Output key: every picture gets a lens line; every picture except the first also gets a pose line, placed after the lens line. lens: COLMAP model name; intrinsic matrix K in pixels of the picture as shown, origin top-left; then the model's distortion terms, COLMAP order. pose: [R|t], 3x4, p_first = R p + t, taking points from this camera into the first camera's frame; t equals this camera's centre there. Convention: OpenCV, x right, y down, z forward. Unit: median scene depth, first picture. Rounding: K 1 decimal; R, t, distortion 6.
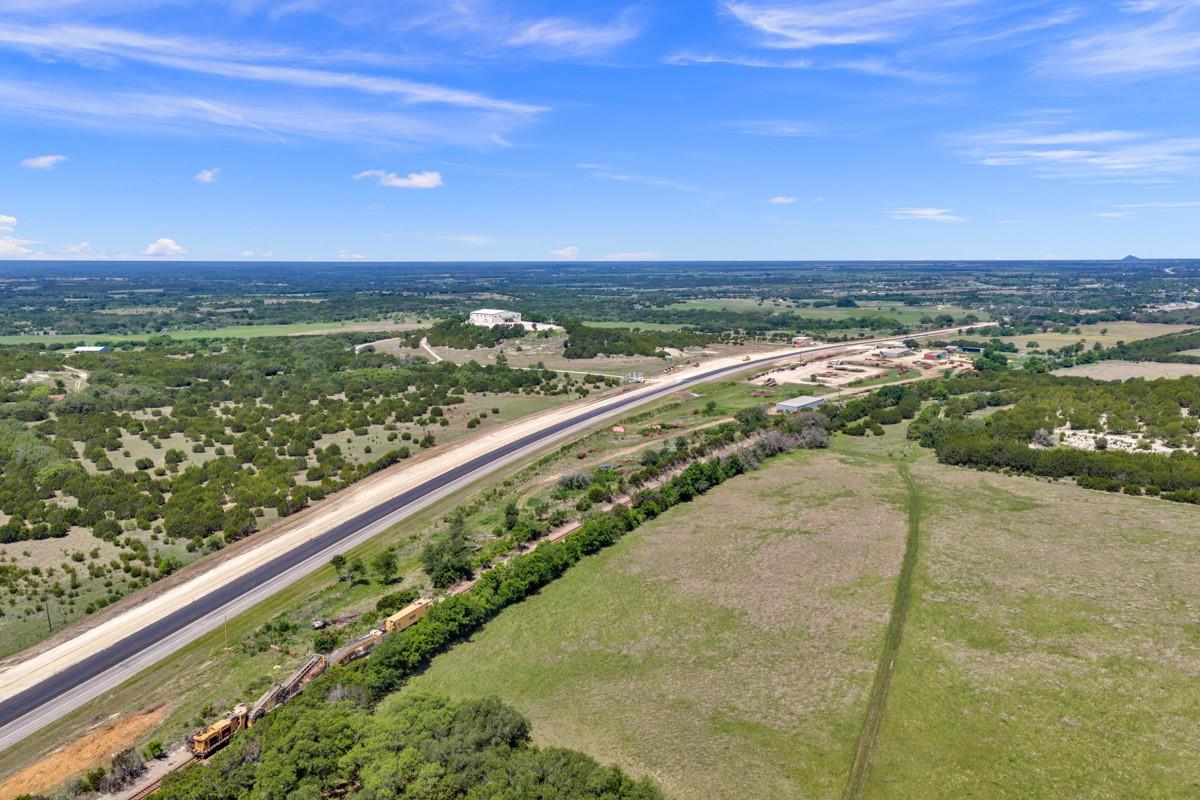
lens RADIAL K [[991.6, 0, 599.3], [0, 991.6, 427.2], [0, 0, 1]] dist [0.028015, -0.061321]
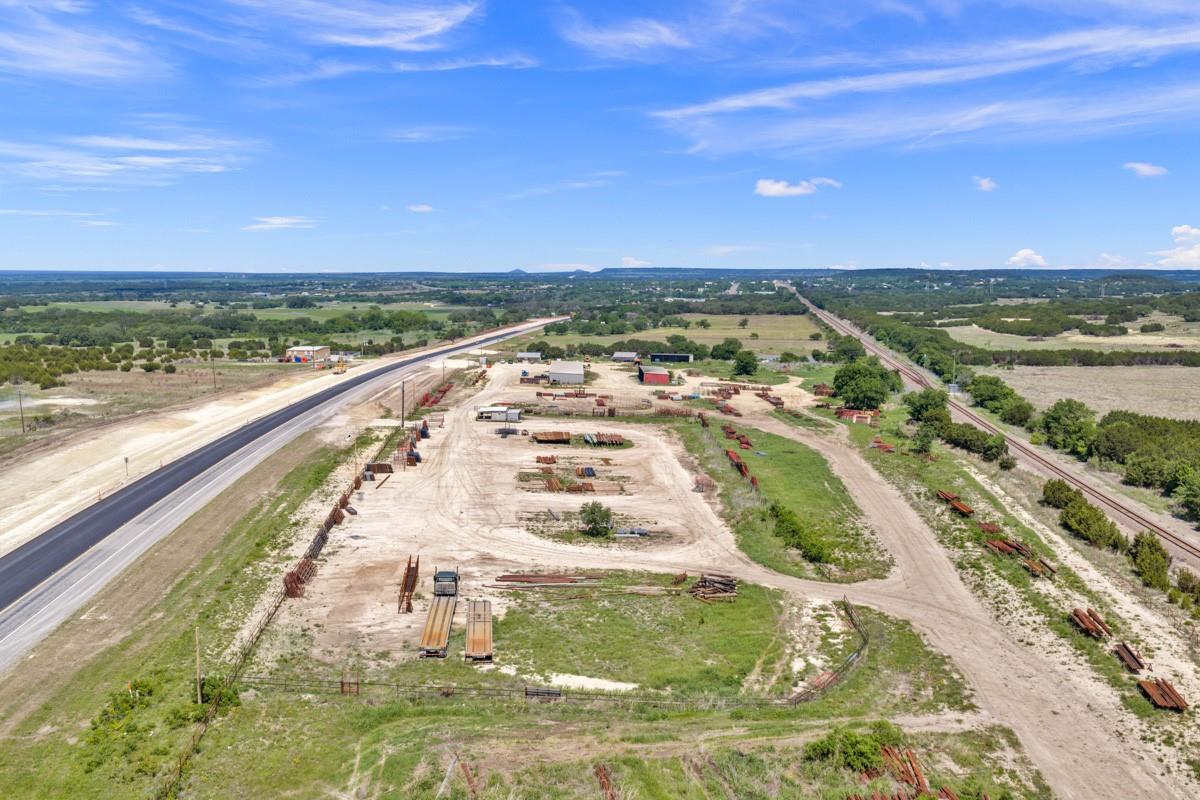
lens RADIAL K [[994.9, 0, 598.1], [0, 994.9, 401.6], [0, 0, 1]] dist [0.024365, -0.047272]
pose [[0.840108, -0.067377, 0.538218, 0.062765], [0.088657, 0.995968, -0.013704, -0.043065], [-0.535124, 0.059230, 0.842694, 0.493419]]
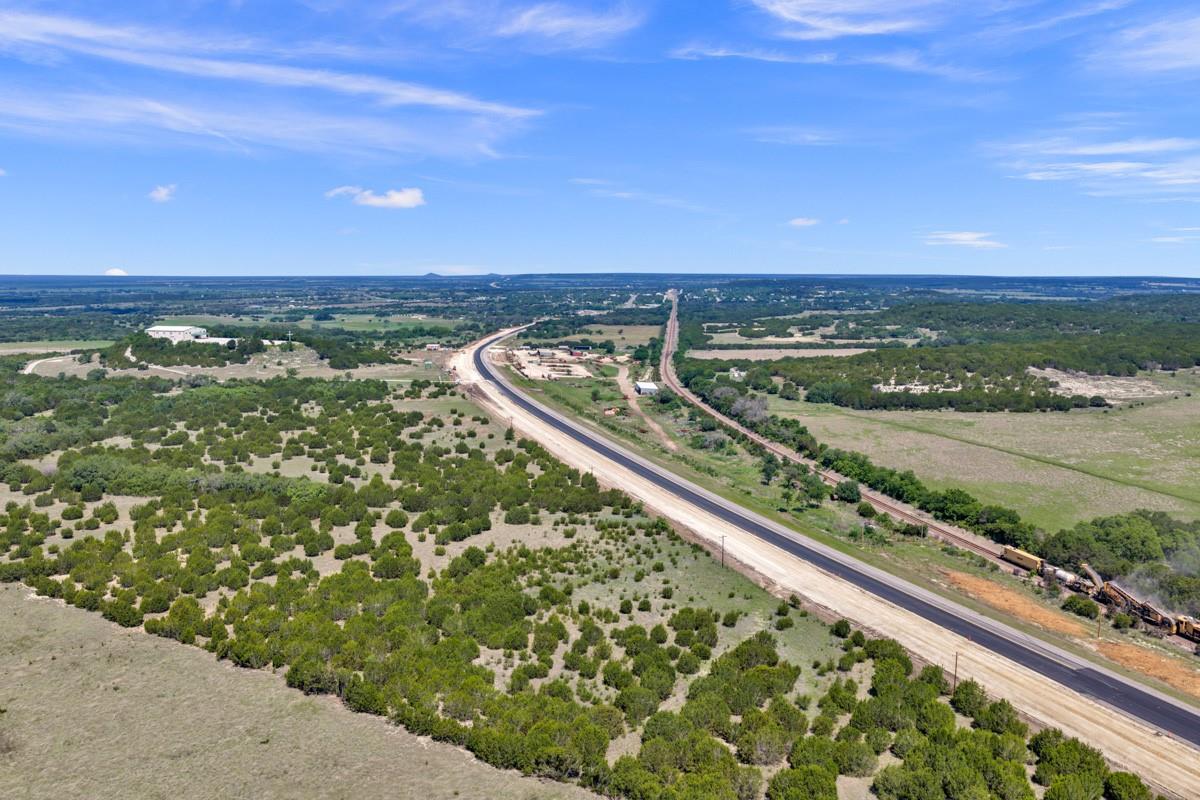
lens RADIAL K [[994.9, 0, 598.1], [0, 994.9, 401.6], [0, 0, 1]] dist [0.024365, -0.047272]
pose [[0.789535, -0.076278, 0.608947, -0.292665], [0.101426, 0.994819, -0.006892, -0.001646], [-0.605267, 0.067204, 0.793181, 0.019828]]
